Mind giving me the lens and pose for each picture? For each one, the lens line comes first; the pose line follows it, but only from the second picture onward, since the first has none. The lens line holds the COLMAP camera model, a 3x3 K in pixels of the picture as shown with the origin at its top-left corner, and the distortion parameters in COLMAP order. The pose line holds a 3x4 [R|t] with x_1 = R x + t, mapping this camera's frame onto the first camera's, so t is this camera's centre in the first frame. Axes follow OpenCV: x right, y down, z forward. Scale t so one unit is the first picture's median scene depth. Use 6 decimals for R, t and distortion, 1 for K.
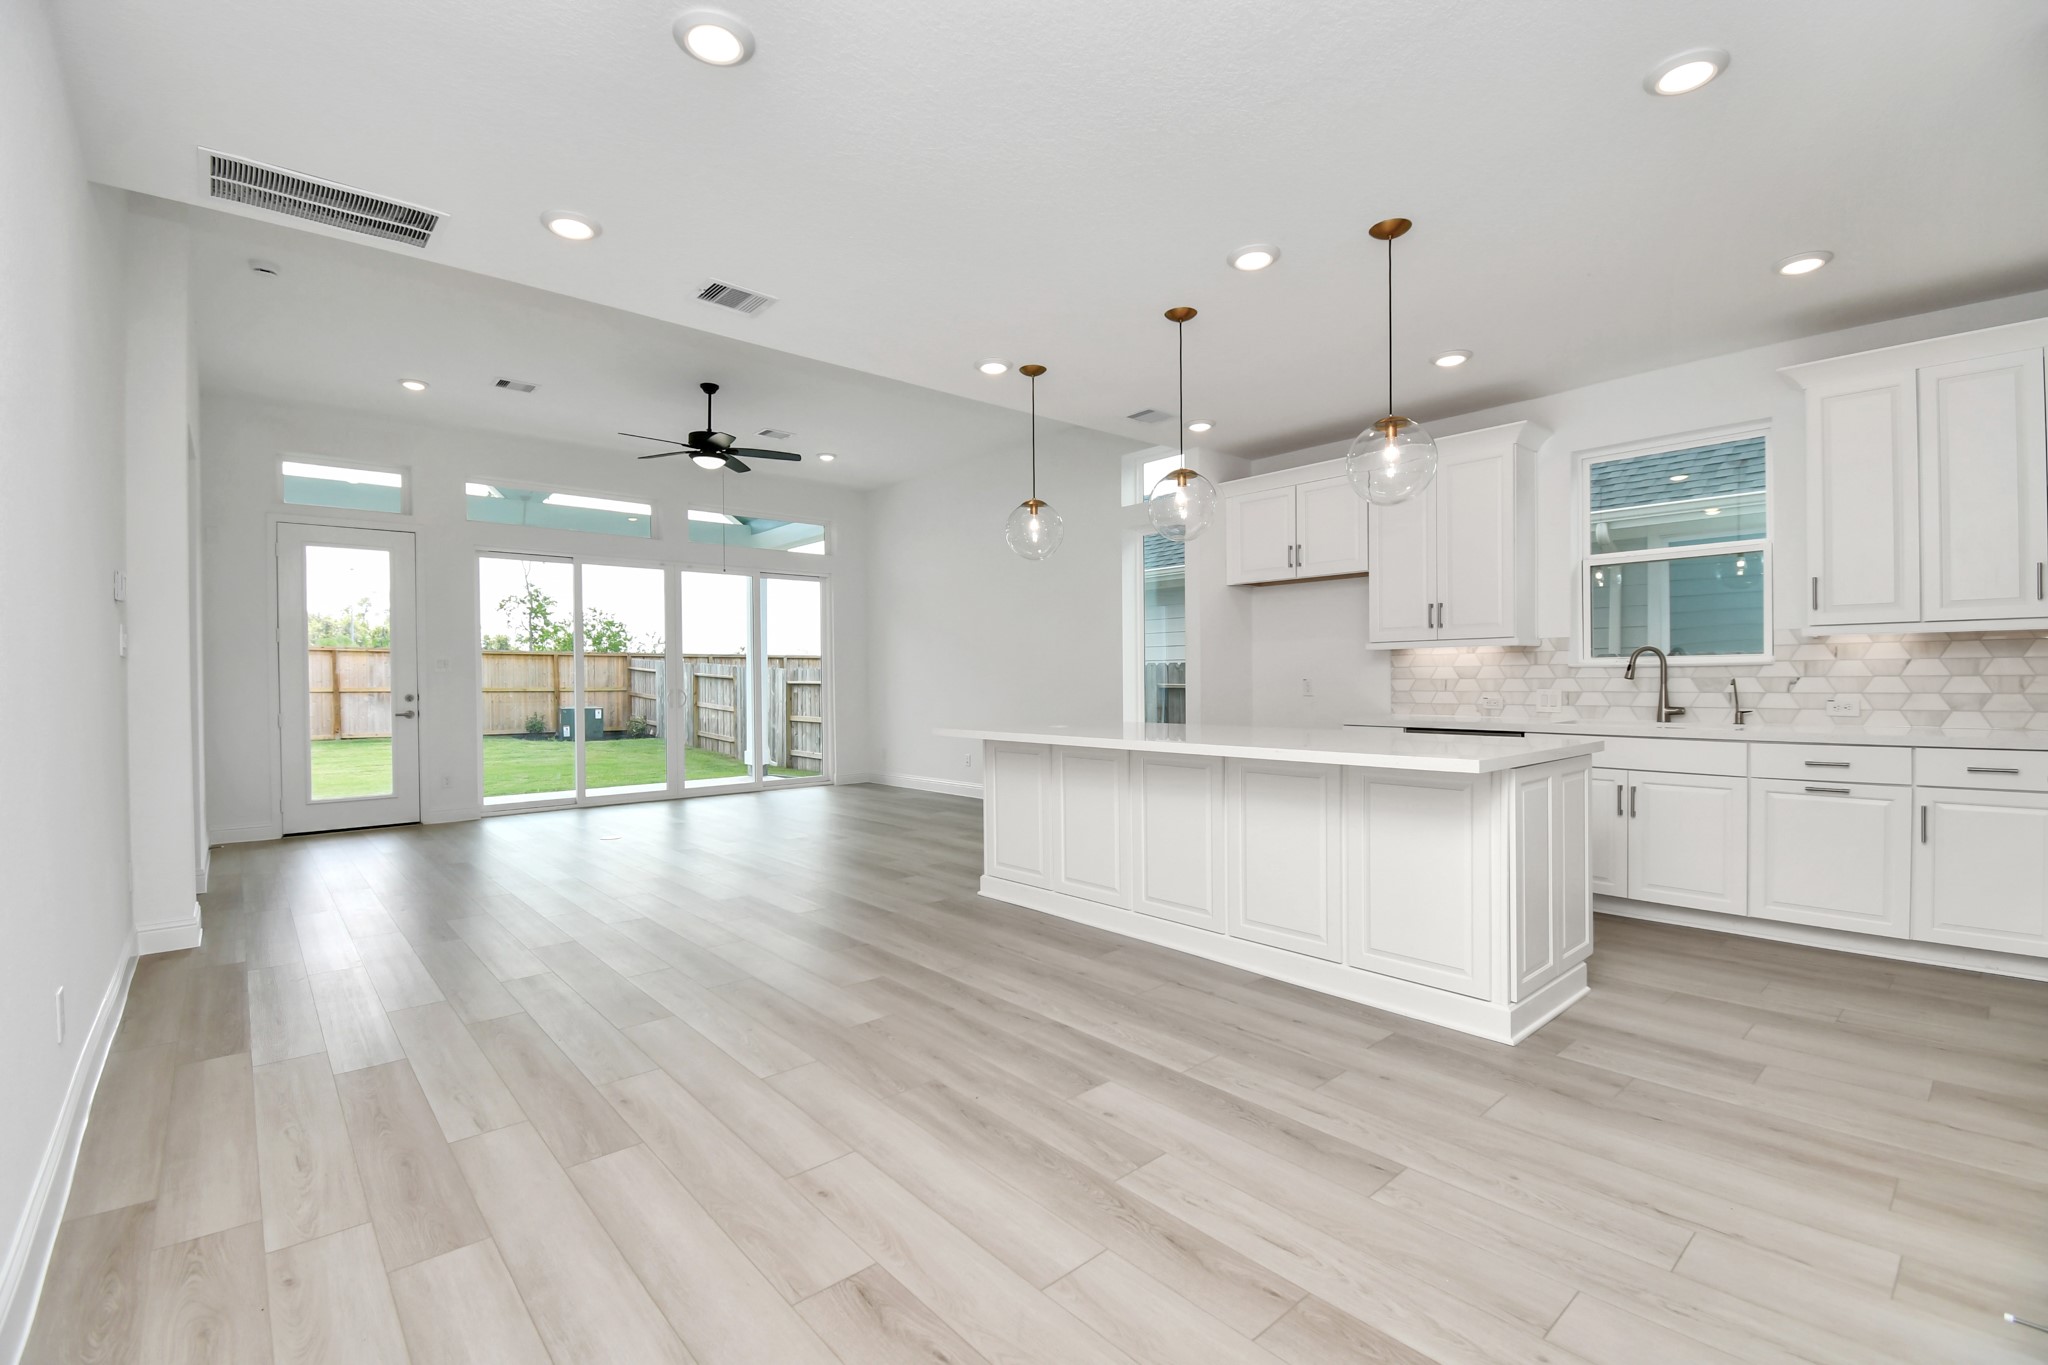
lens RADIAL K [[897.4, 0, 1021.4], [0, 897.4, 687.3], [0, 0, 1]] dist [0.016784, -0.023993]
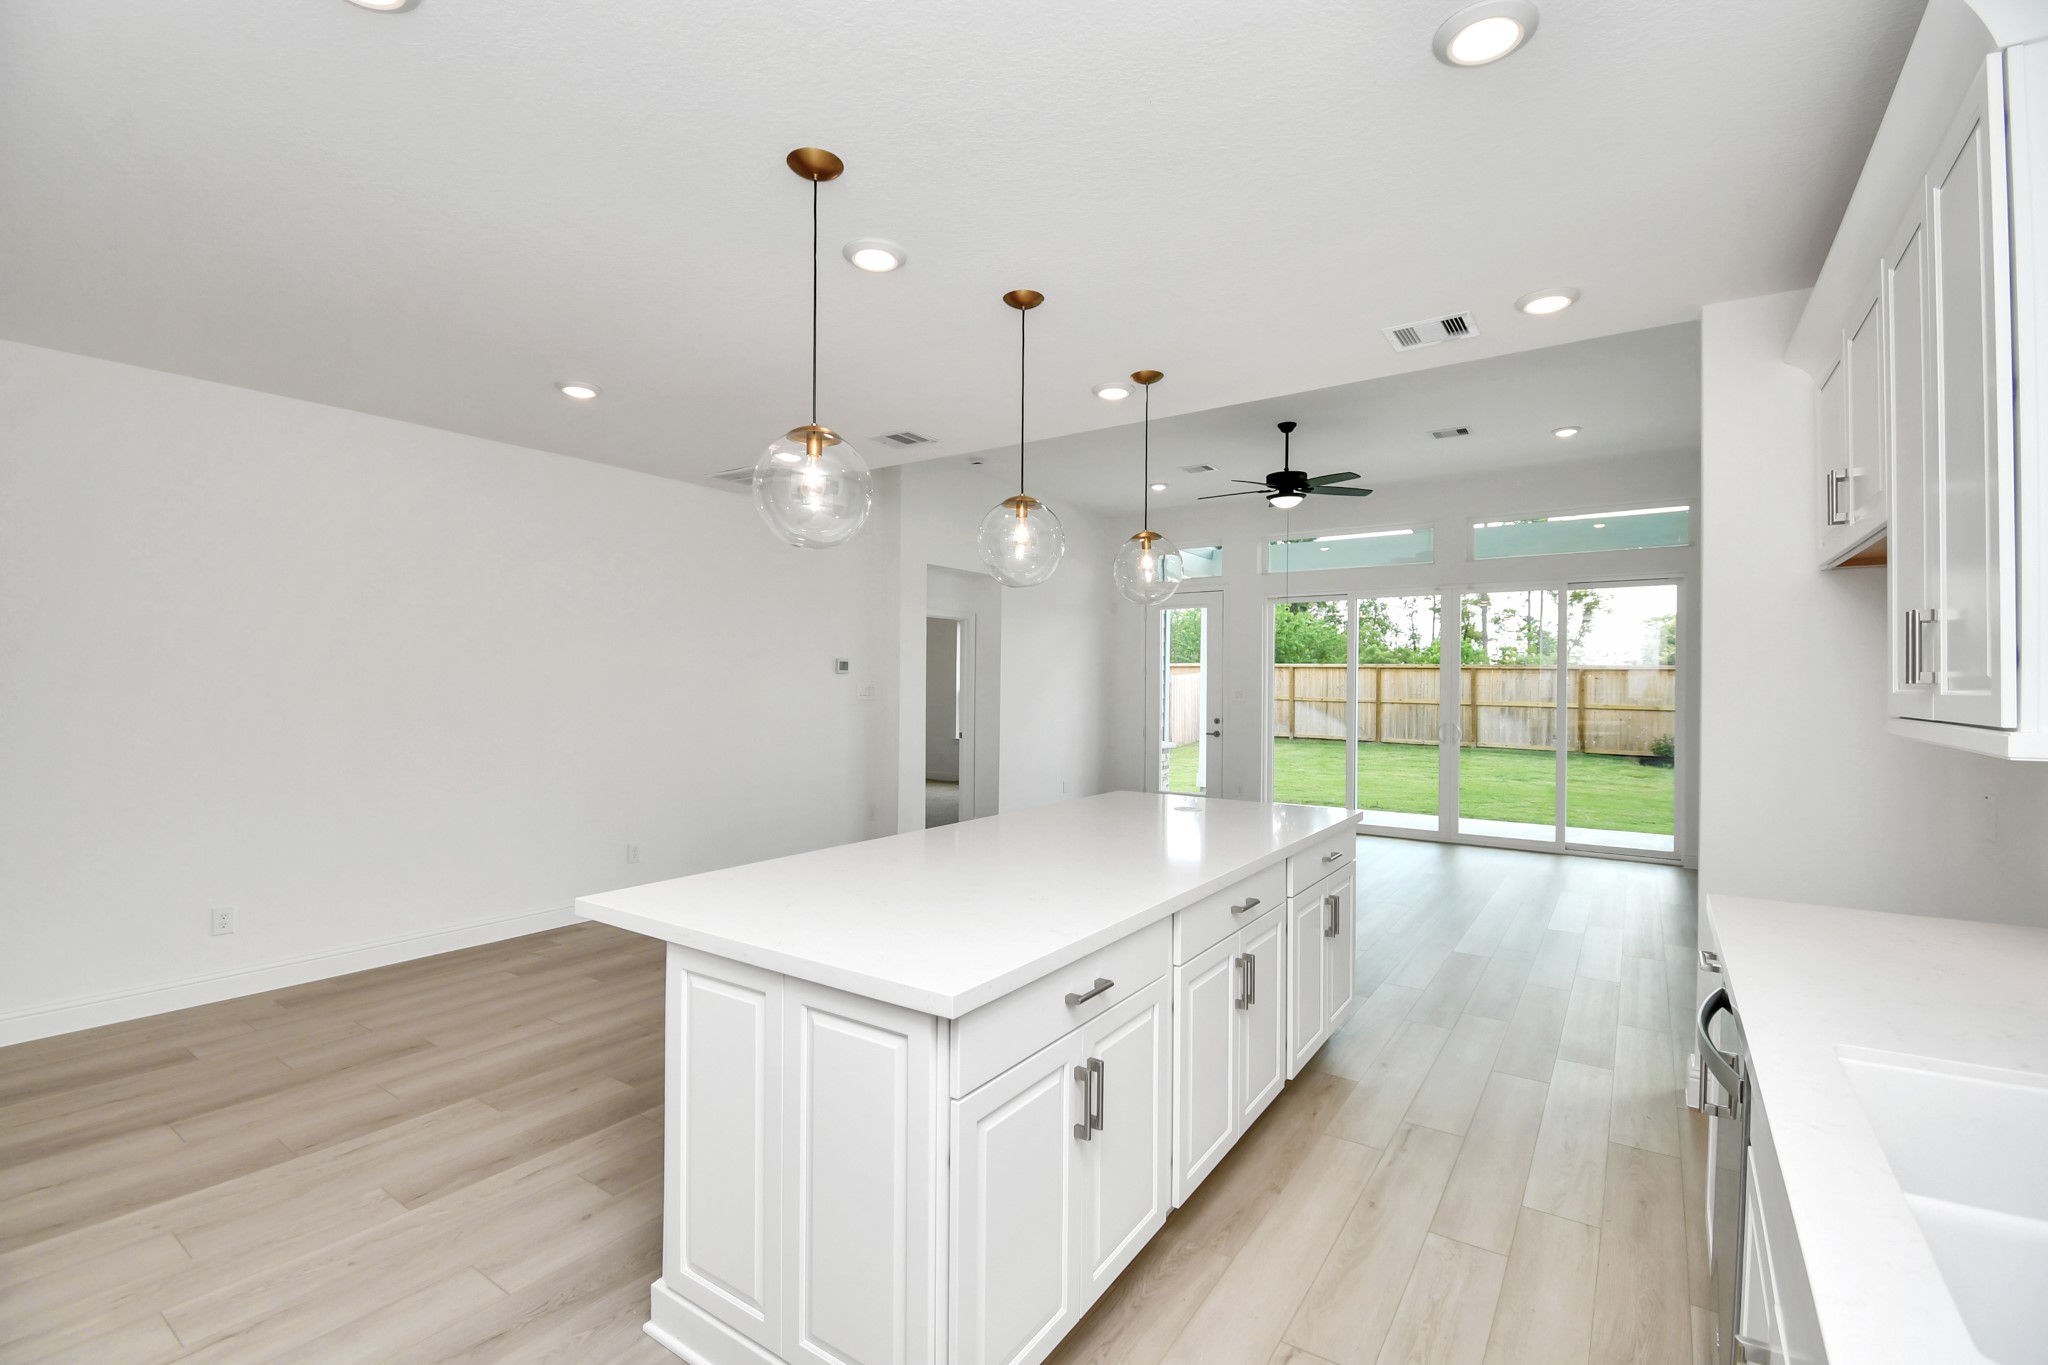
lens RADIAL K [[899.8, 0, 1017.9], [0, 899.8, 689.8], [0, 0, 1]] dist [0.021413, -0.024184]
pose [[0.243276, 0.016680, -0.969814, 0.658698], [-0.018872, 0.999744, 0.012461, -0.058102], [0.969773, 0.015271, 0.243529, 0.562275]]
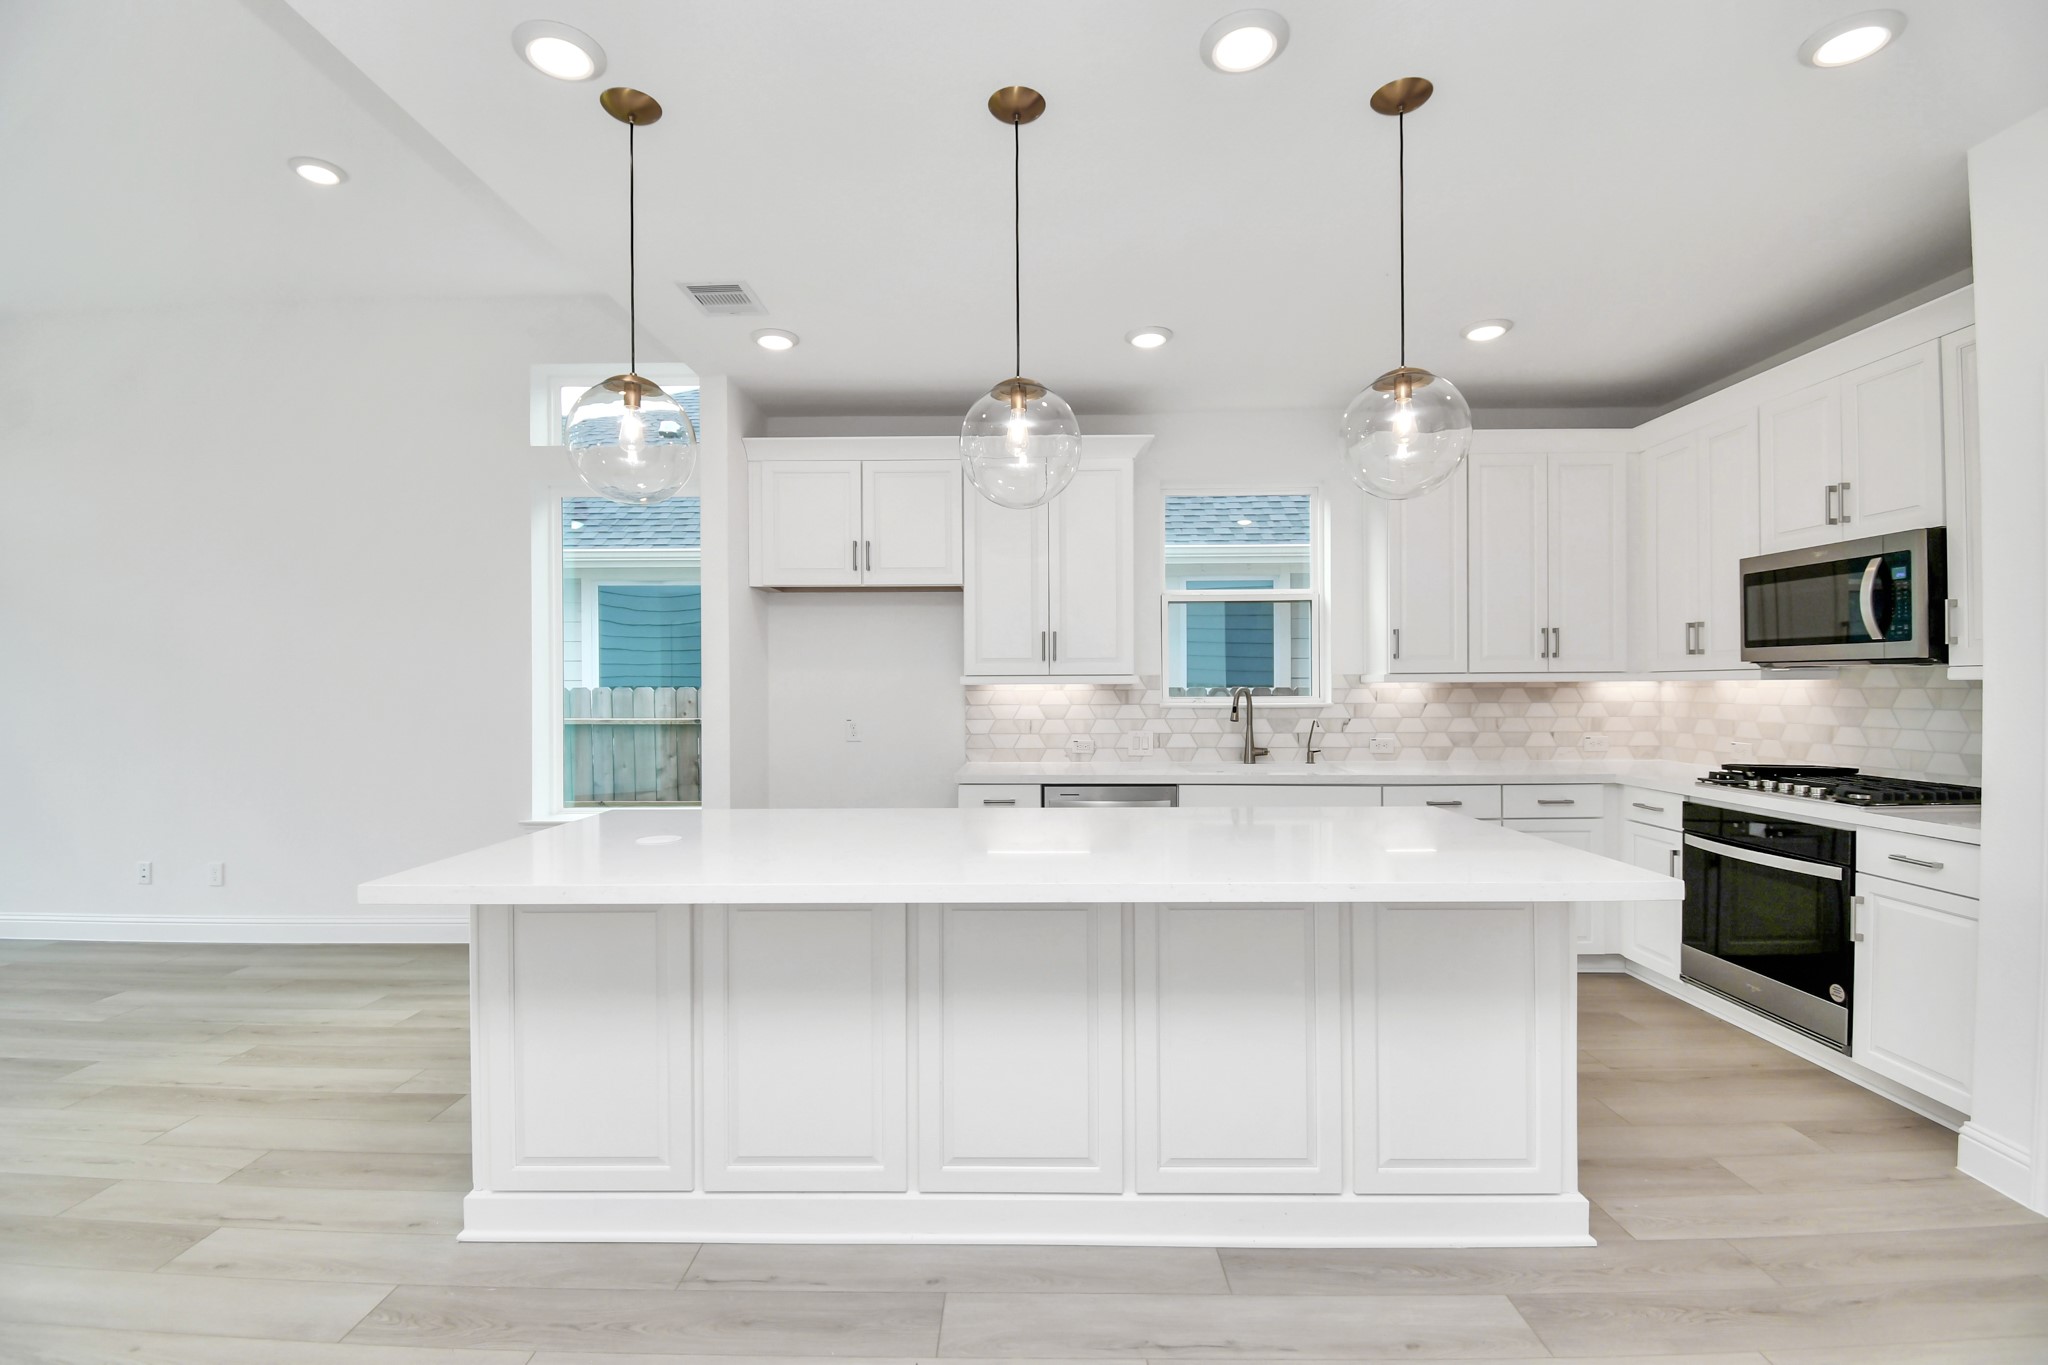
lens RADIAL K [[896.8, 0, 1017.8], [0, 896.8, 688.9], [0, 0, 1]] dist [0.025392, -0.028259]
pose [[0.670584, 0.003297, 0.741826, -0.168359], [0.005702, 0.999938, -0.009598, -0.030031], [-0.741812, 0.010666, 0.670523, 0.434075]]
